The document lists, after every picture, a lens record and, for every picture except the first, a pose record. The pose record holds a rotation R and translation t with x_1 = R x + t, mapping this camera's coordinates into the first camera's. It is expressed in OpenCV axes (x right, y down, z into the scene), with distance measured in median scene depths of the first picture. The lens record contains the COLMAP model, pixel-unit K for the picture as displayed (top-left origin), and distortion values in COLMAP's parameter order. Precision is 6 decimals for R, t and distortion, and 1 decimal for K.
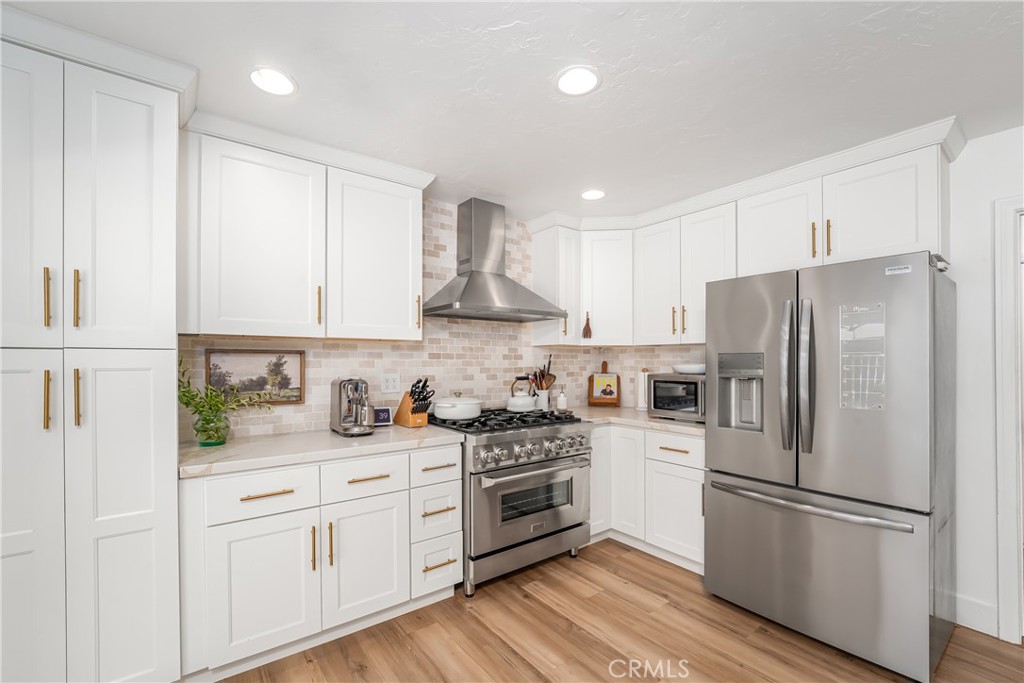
lens RADIAL K [[426.9, 0, 513.3], [0, 426.9, 360.5], [0, 0, 1]] dist [-0.017102, -0.000025]
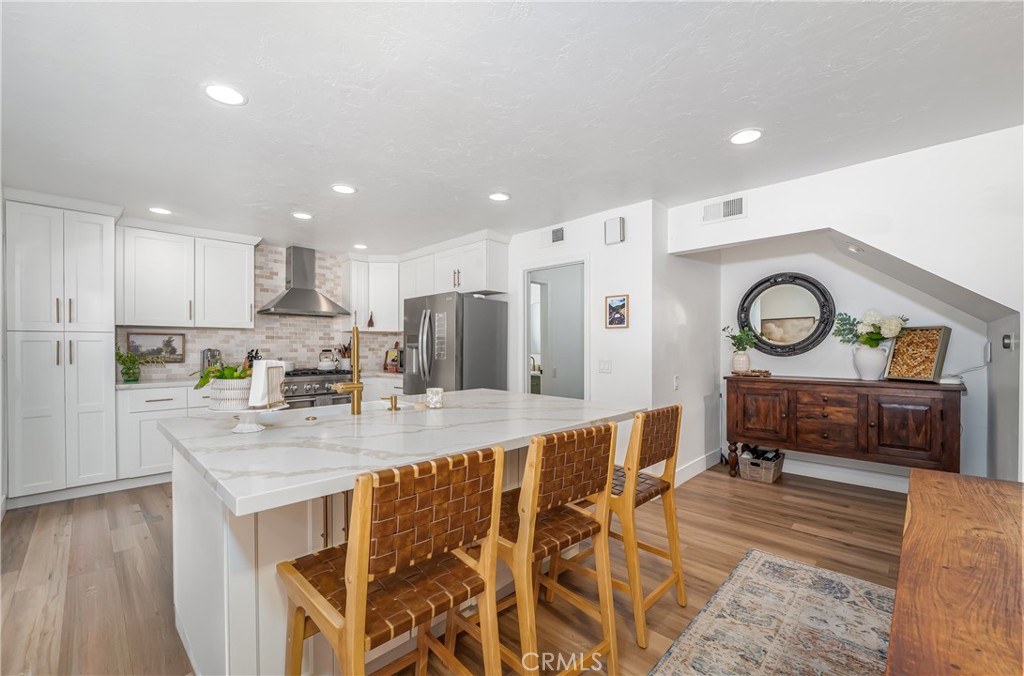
lens RADIAL K [[422.7, 0, 507.5], [0, 422.7, 349.7], [0, 0, 1]] dist [-0.030425, 0.000377]
pose [[0.991084, -0.002143, 0.133222, 0.516453], [0.001561, 0.999989, 0.004471, 0.031771], [-0.133230, -0.004223, 0.991076, -0.762128]]
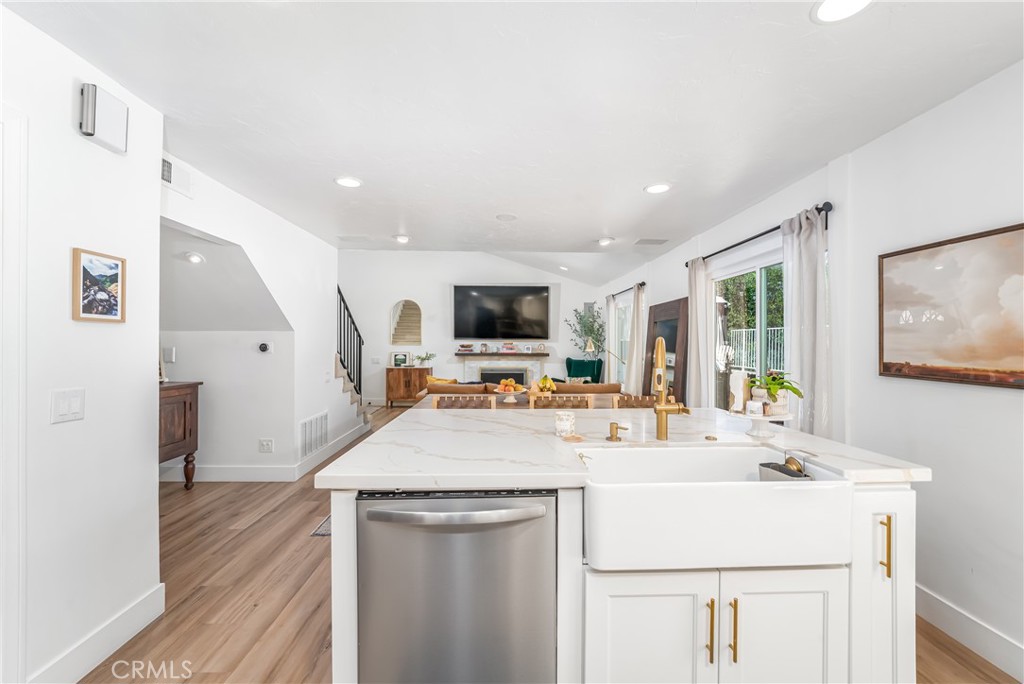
lens RADIAL K [[413.1, 0, 512.0], [0, 413.1, 342.0], [0, 0, 1]] dist [-0.013486, 0.000661]
pose [[-0.809514, -0.003361, 0.587091, 0.212653], [-0.005004, 0.999987, -0.001174, 0.002511], [-0.587080, -0.003888, -0.809520, 0.479821]]
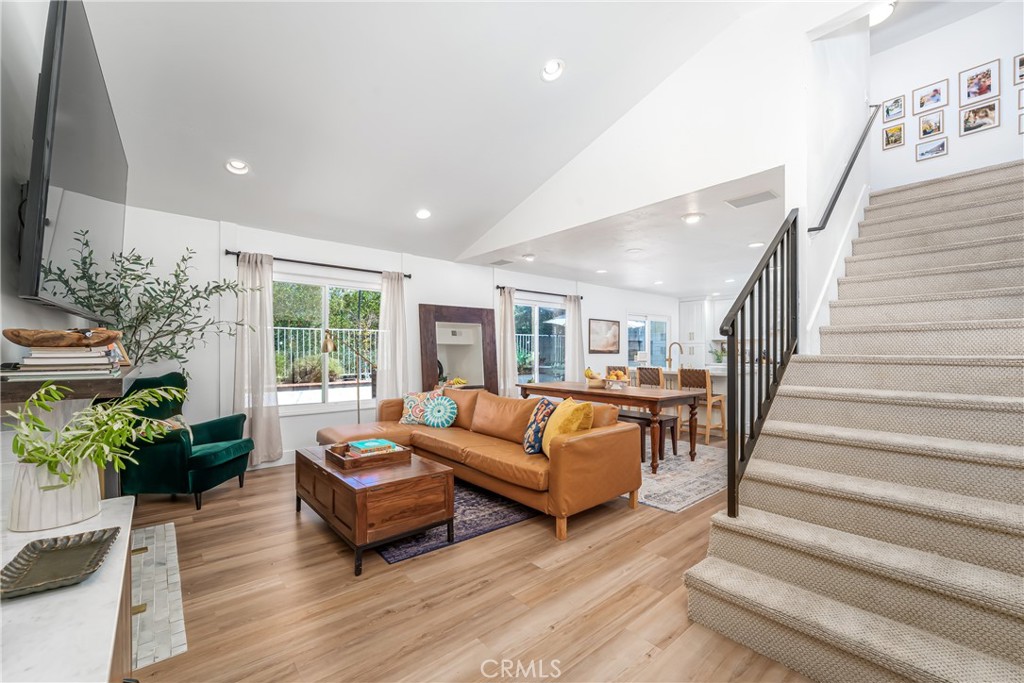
lens RADIAL K [[413.6, 0, 510.9], [0, 413.6, 345.7], [0, 0, 1]] dist [-0.012101, 0.000310]
pose [[0.050214, -0.011188, -0.998676, 2.566193], [0.000236, 0.999937, -0.011191, 0.037976], [0.998738, 0.000327, 0.050214, -1.063993]]
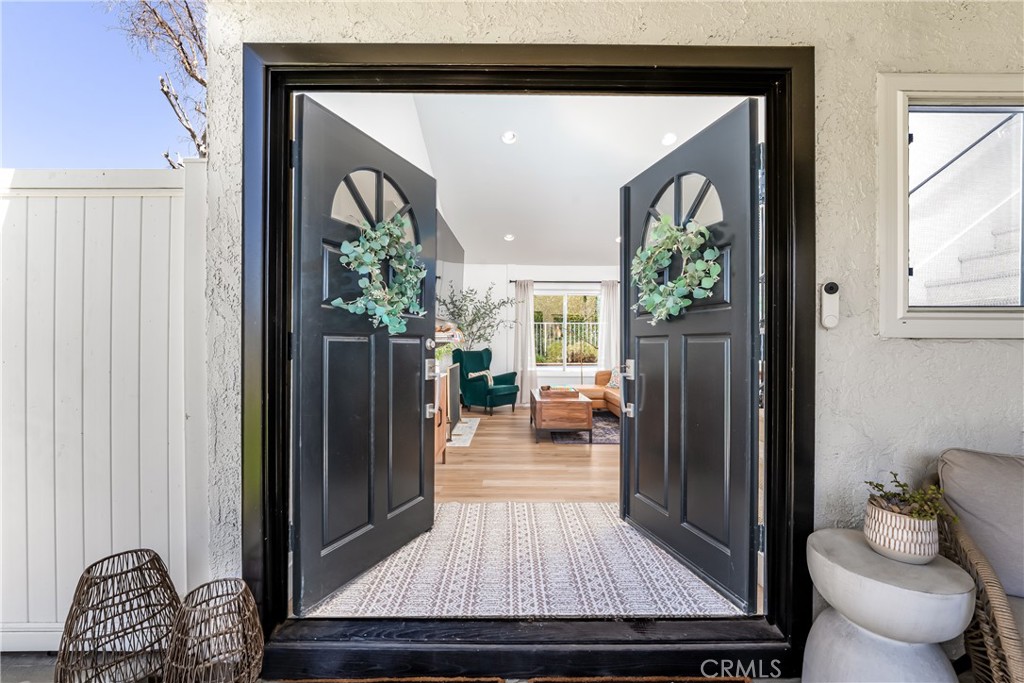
lens RADIAL K [[413.1, 0, 512.0], [0, 413.1, 341.5], [0, 0, 1]] dist [-0.013486, 0.000661]
pose [[-0.614722, -0.004453, -0.788731, 3.036926], [-0.000837, 0.999987, -0.004993, 0.075726], [0.788743, -0.002409, -0.614718, -0.475905]]
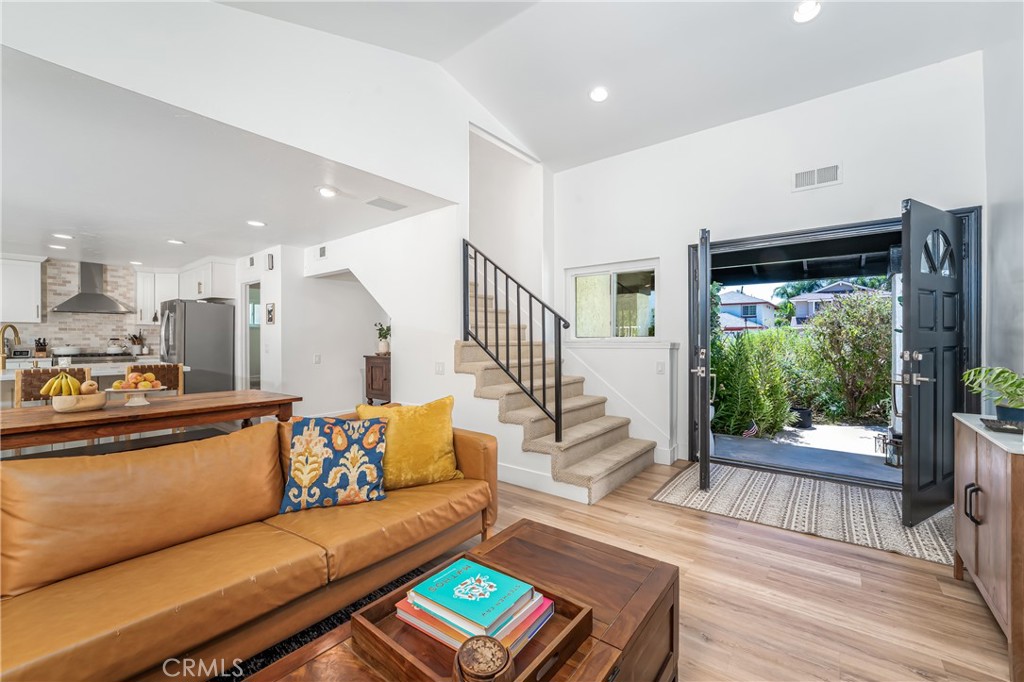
lens RADIAL K [[413.1, 0, 512.0], [0, 413.1, 341.0], [0, 0, 1]] dist [-0.013486, 0.000661]
pose [[0.970365, -0.002536, 0.241631, 1.578707], [0.001237, 0.999984, 0.005529, 0.042787], [-0.241641, -0.005067, 0.970352, -1.656619]]
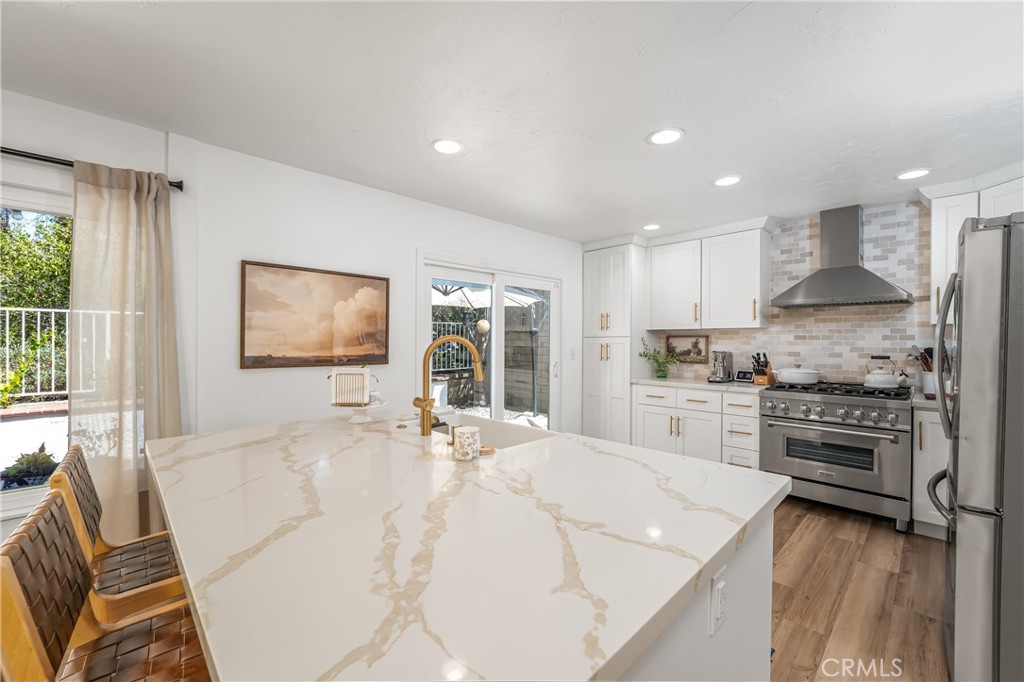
lens RADIAL K [[413.6, 0, 510.9], [0, 413.6, 345.2], [0, 0, 1]] dist [-0.012101, 0.000310]
pose [[0.109513, 0.009630, -0.993939, 0.956956], [-0.002132, 0.999953, 0.009453, 0.003094], [0.993983, 0.001084, 0.109528, -0.038629]]
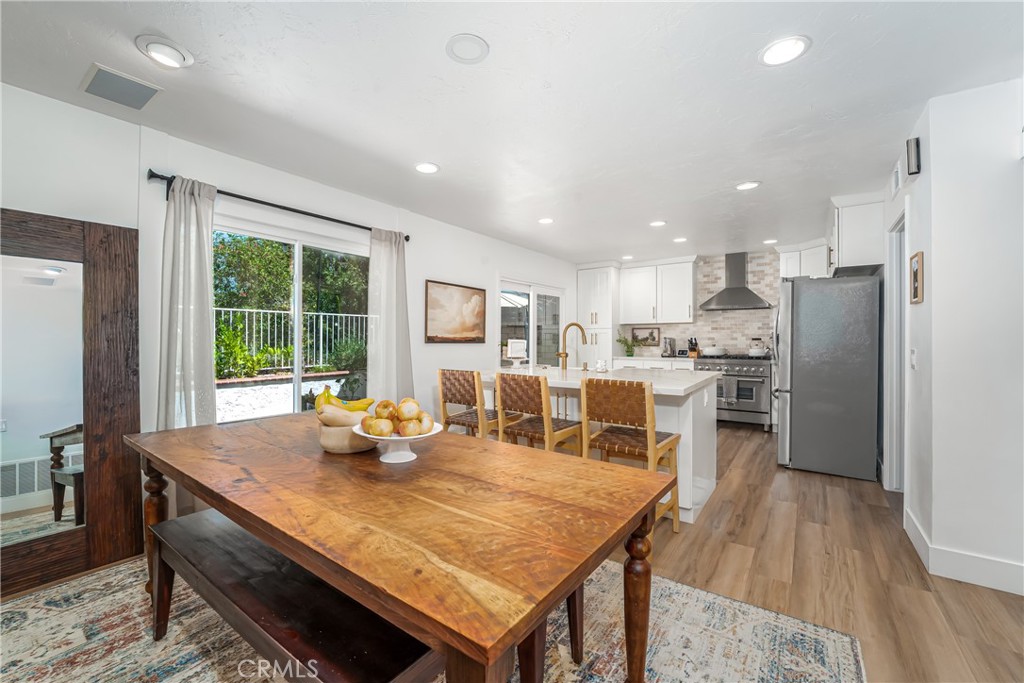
lens RADIAL K [[413.1, 0, 512.0], [0, 413.1, 341.5], [0, 0, 1]] dist [-0.013486, 0.000661]
pose [[0.285665, 0.004401, -0.958319, 1.494982], [-0.000258, 0.999990, 0.004515, 0.045377], [0.958329, -0.001042, 0.285664, -0.585962]]
